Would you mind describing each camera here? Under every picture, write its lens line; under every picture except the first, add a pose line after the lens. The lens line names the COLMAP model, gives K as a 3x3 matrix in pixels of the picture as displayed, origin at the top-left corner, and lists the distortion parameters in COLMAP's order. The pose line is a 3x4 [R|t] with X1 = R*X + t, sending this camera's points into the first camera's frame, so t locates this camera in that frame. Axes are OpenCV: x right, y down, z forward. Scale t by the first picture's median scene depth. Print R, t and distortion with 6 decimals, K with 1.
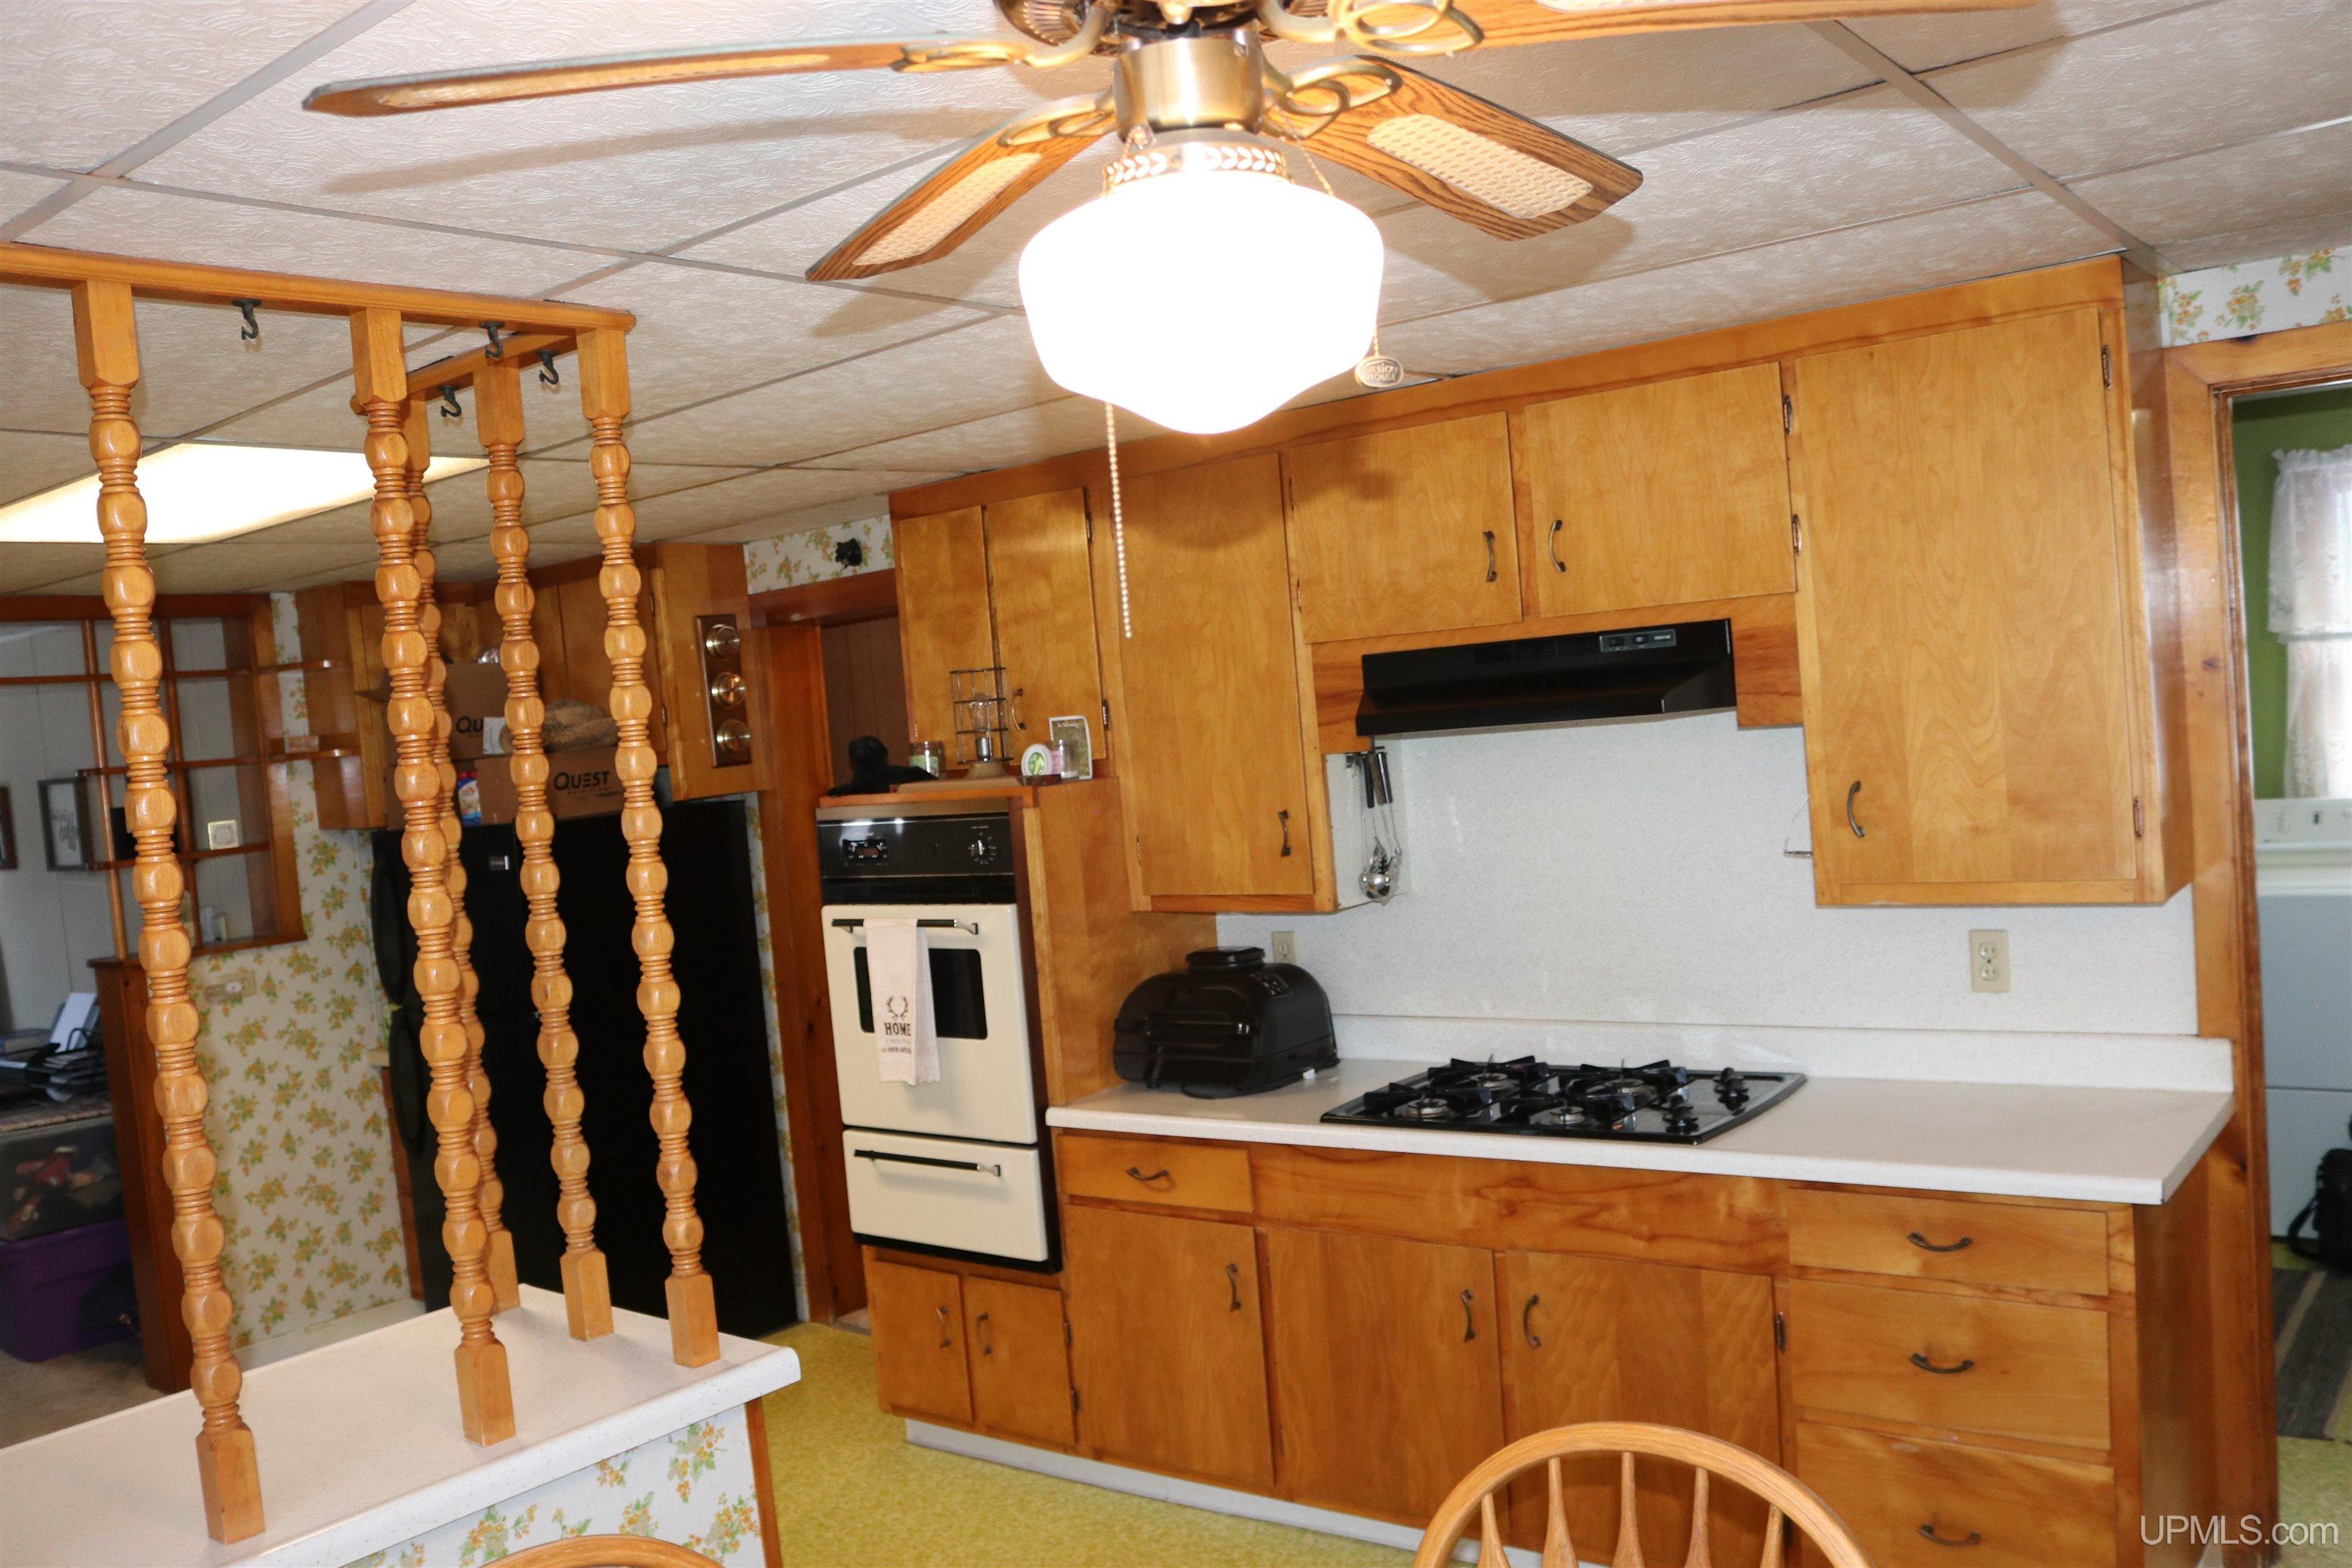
lens RADIAL K [[1933.1, 0, 1182.2], [0, 1933.1, 807.9], [0, 0, 1]] dist [-0.158115, 0.127163]
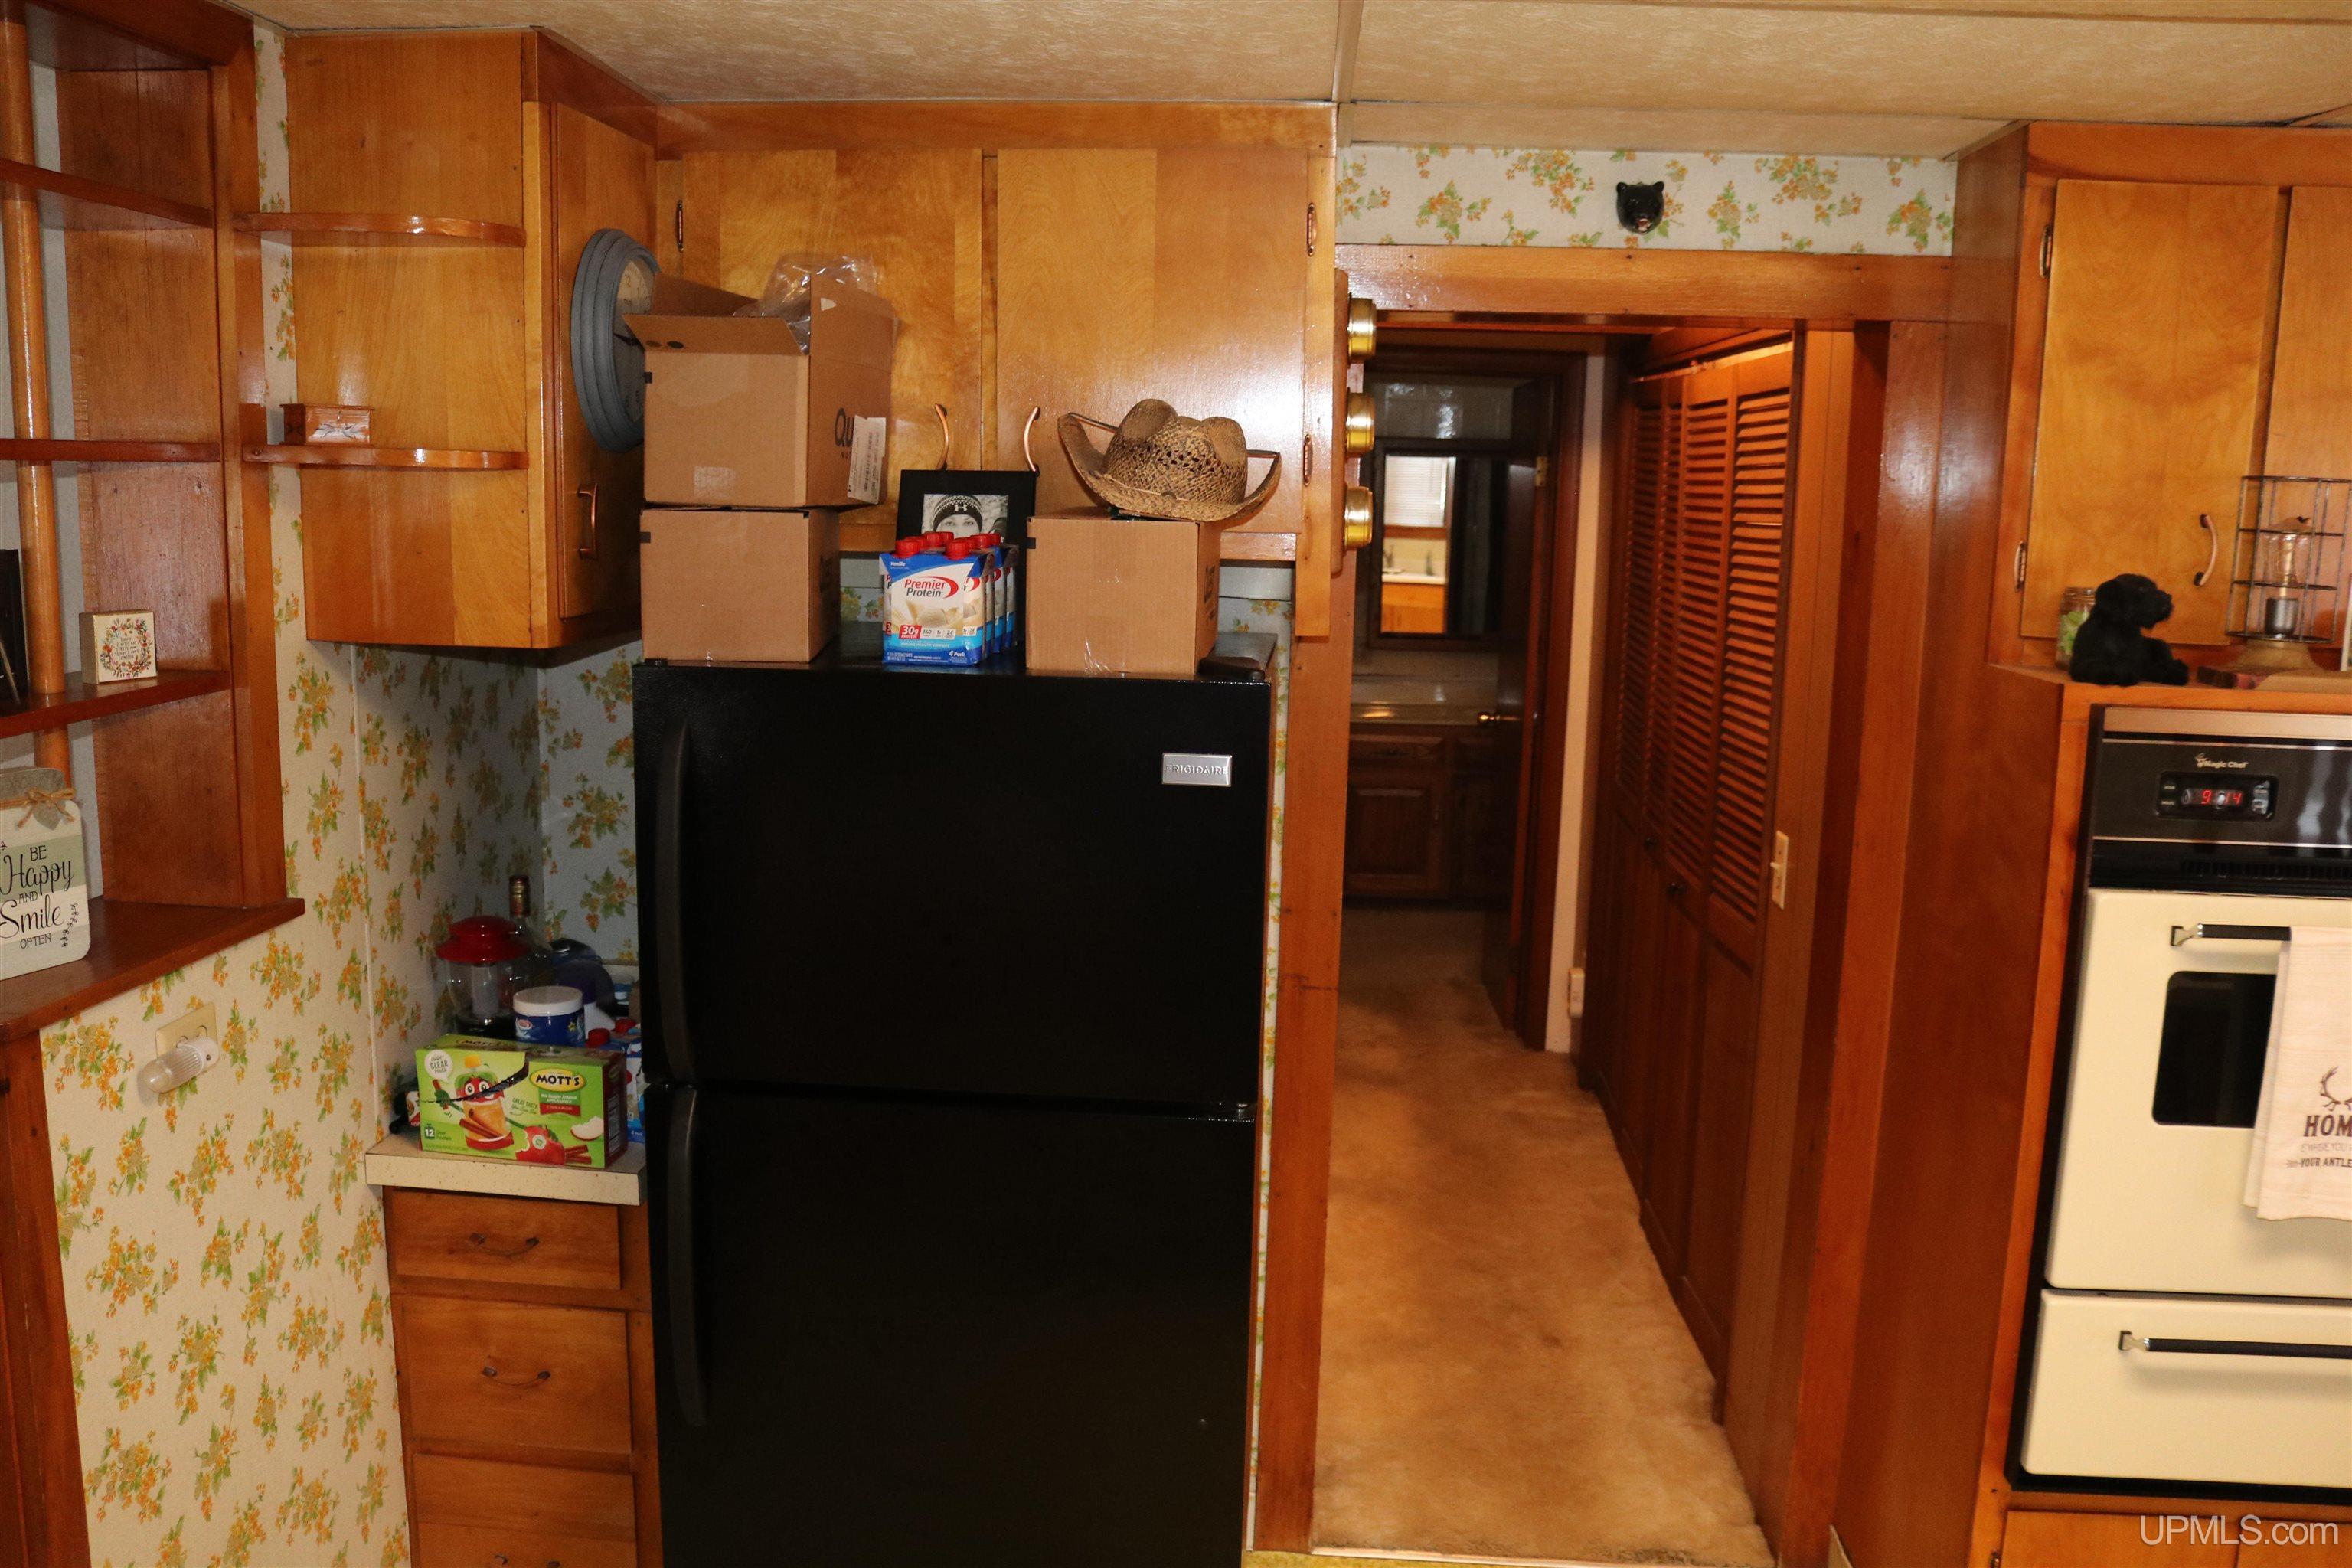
lens RADIAL K [[1960.9, 0, 1168.6], [0, 1960.9, 800.1], [0, 0, 1]] dist [-0.159394, 0.135716]
pose [[0.826828, 0.010581, 0.562355, -0.714133], [-0.066852, 0.994584, 0.079579, 0.000940], [-0.558467, -0.103393, 0.823058, 0.735780]]
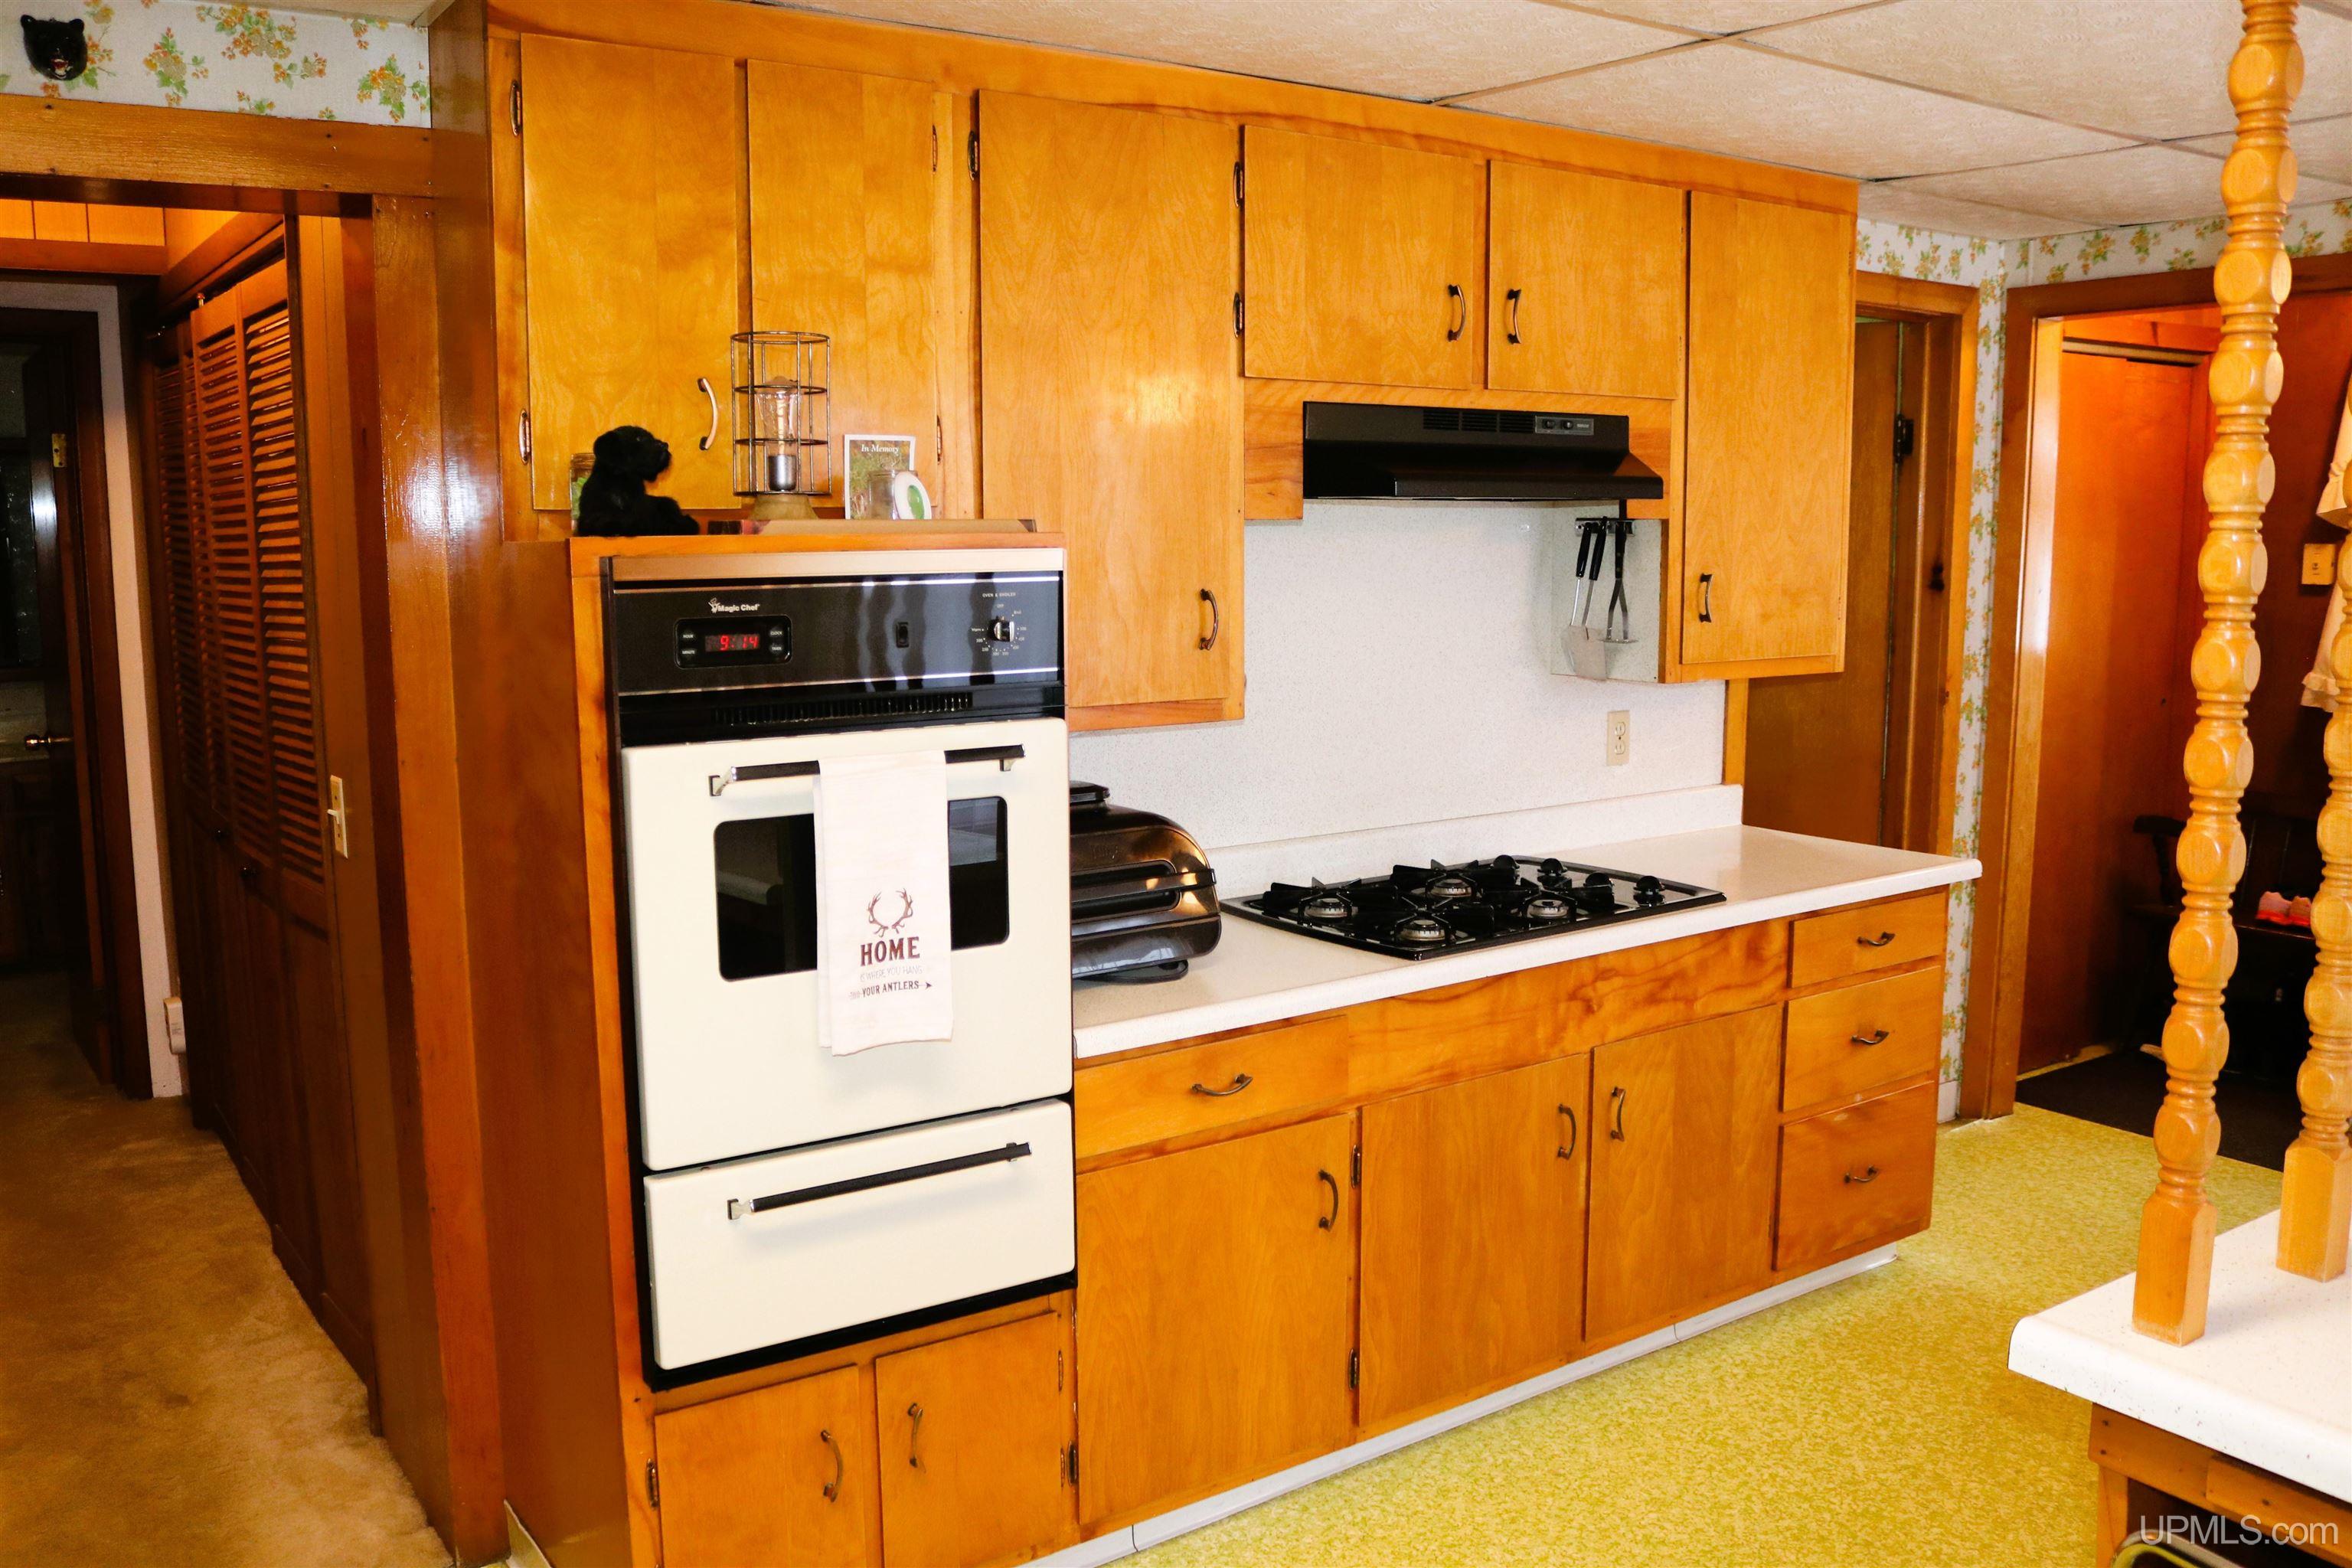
lens RADIAL K [[1960.9, 0, 1168.6], [0, 1960.9, 800.1], [0, 0, 1]] dist [-0.159394, 0.135716]
pose [[0.295498, -0.052625, 0.953893, -0.652897], [0.027255, 0.998540, 0.046645, 0.045141], [-0.954955, 0.012215, 0.296501, 0.733962]]
